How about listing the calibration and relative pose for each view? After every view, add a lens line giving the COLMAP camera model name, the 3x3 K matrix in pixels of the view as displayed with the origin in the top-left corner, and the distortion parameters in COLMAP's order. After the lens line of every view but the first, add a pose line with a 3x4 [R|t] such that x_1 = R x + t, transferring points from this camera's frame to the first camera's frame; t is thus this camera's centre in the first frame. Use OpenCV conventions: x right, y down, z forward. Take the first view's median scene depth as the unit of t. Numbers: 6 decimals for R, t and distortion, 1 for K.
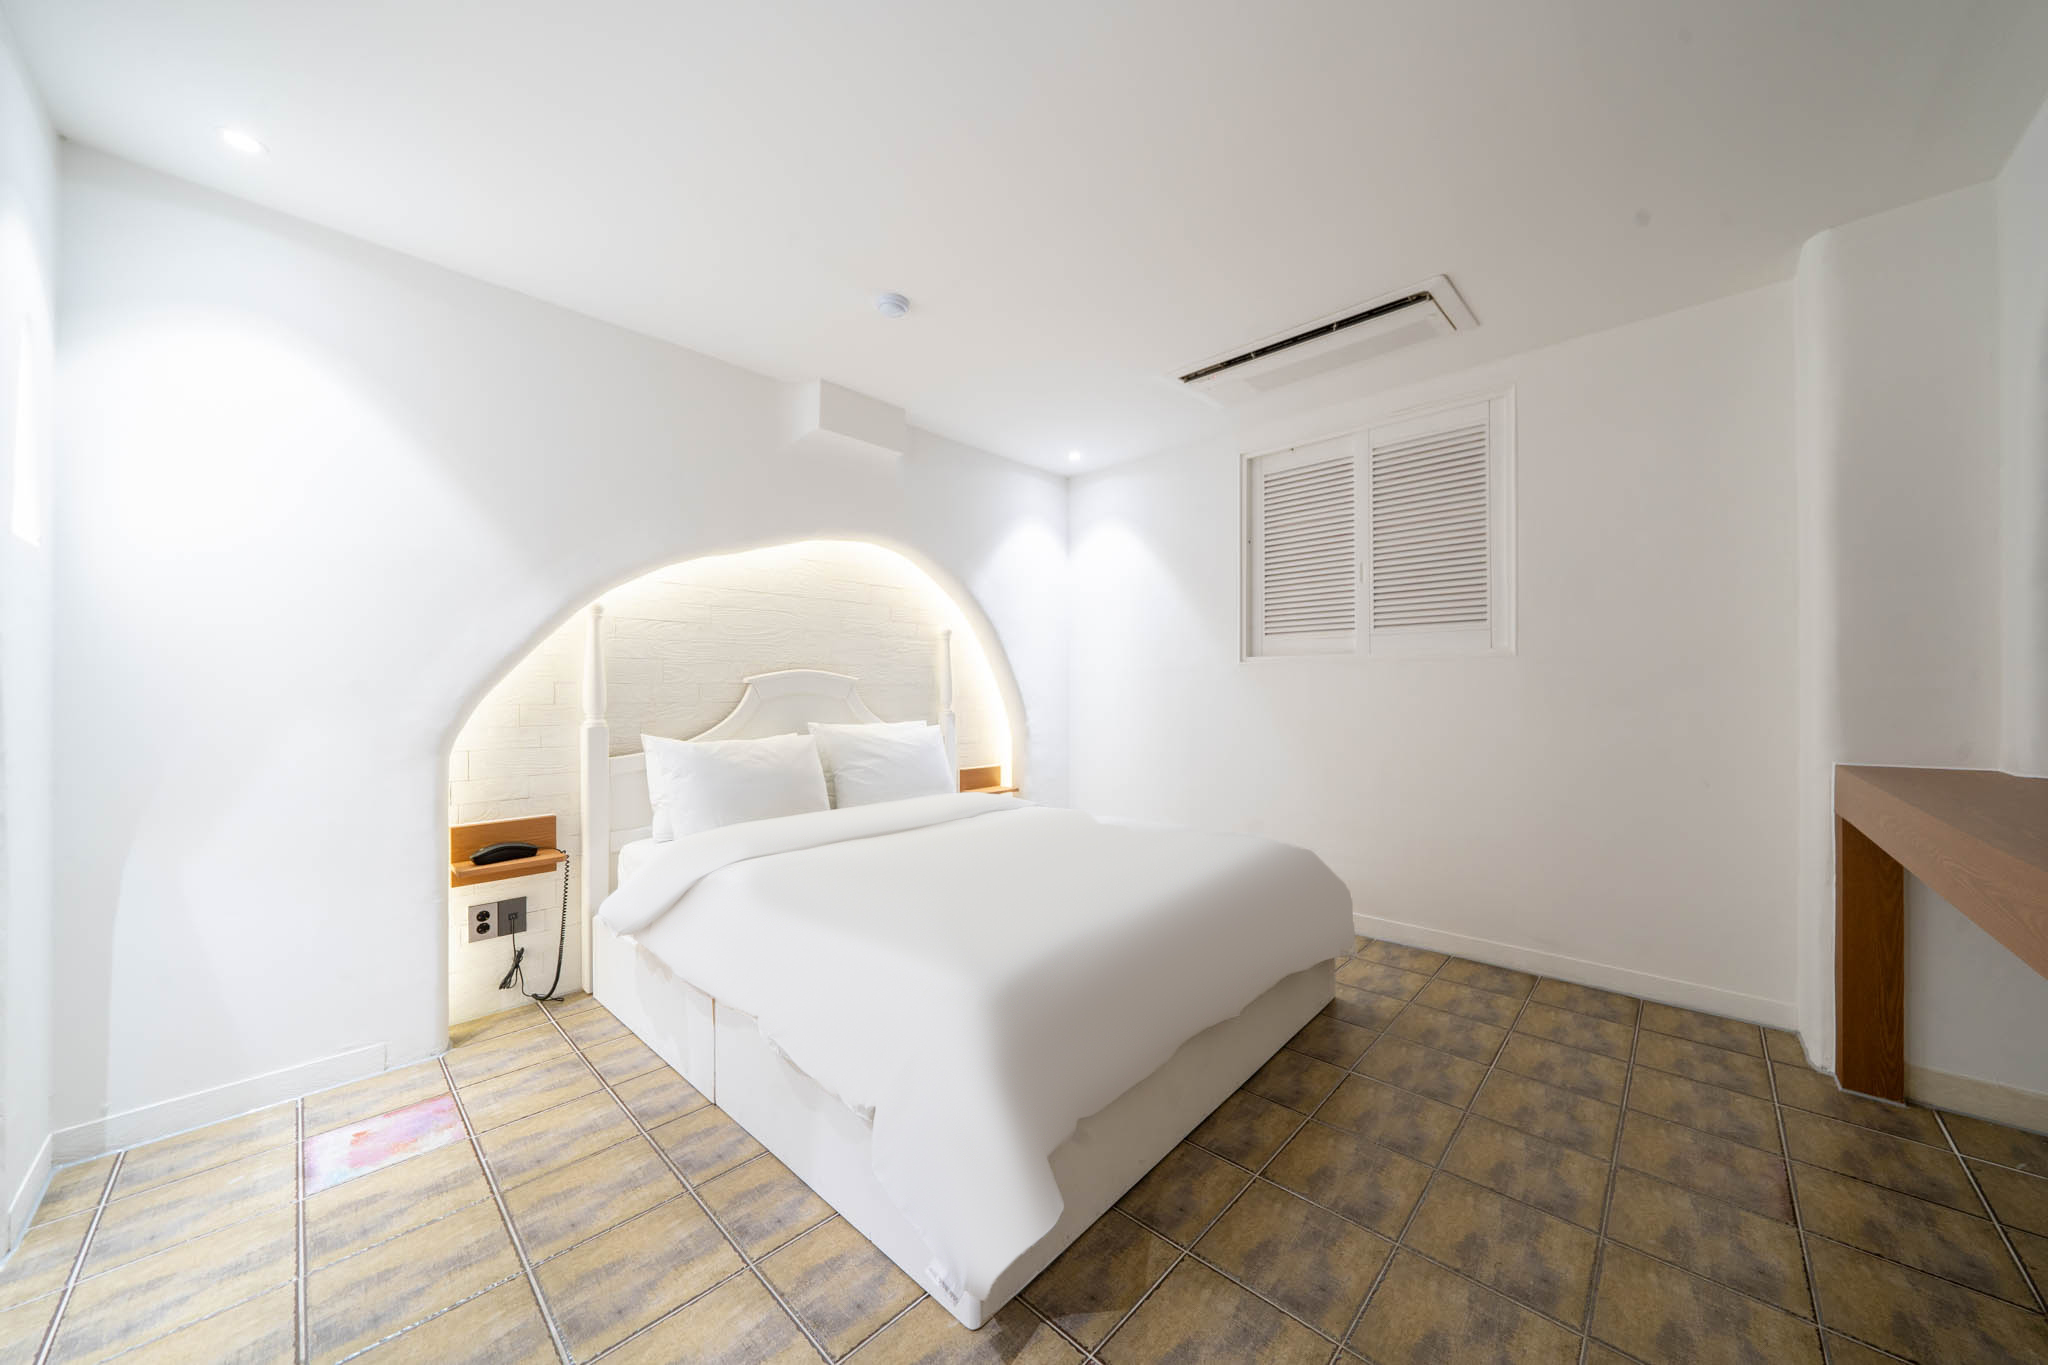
lens RADIAL K [[701.0, 0, 1037.9], [0, 701.0, 686.0], [0, 0, 1]] dist [-0.005389, 0.000240]
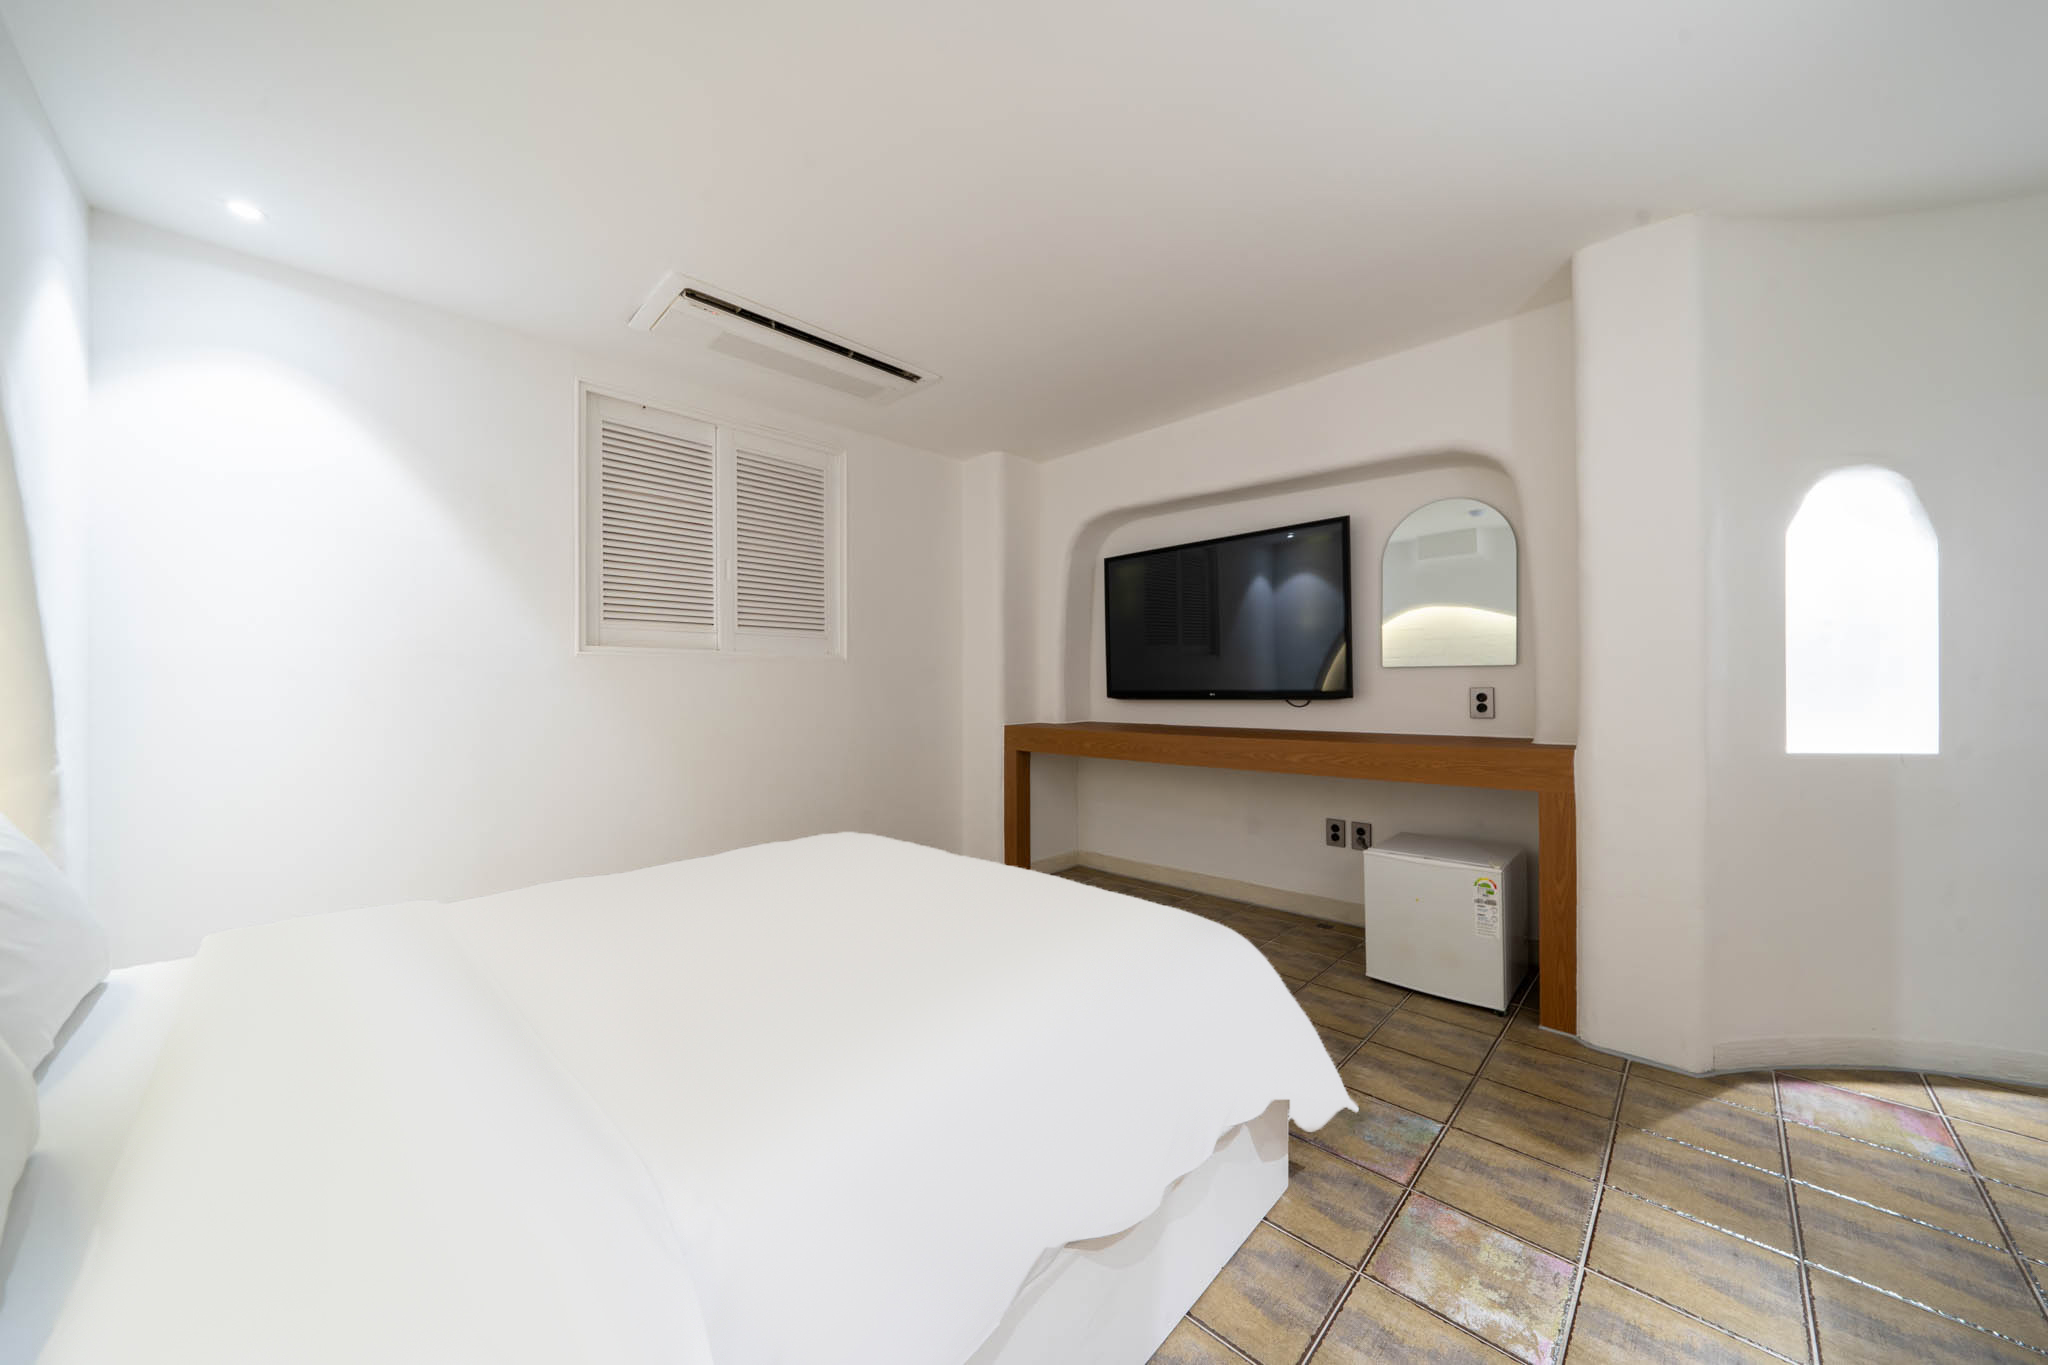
lens RADIAL K [[701.0, 0, 1037.9], [0, 701.0, 686.0], [0, 0, 1]] dist [-0.005389, 0.000240]
pose [[0.019056, 0.004660, 0.999808, -0.528721], [-0.000079, 0.999989, -0.004659, 0.007964], [-0.999818, 0.000010, 0.019056, 0.549101]]
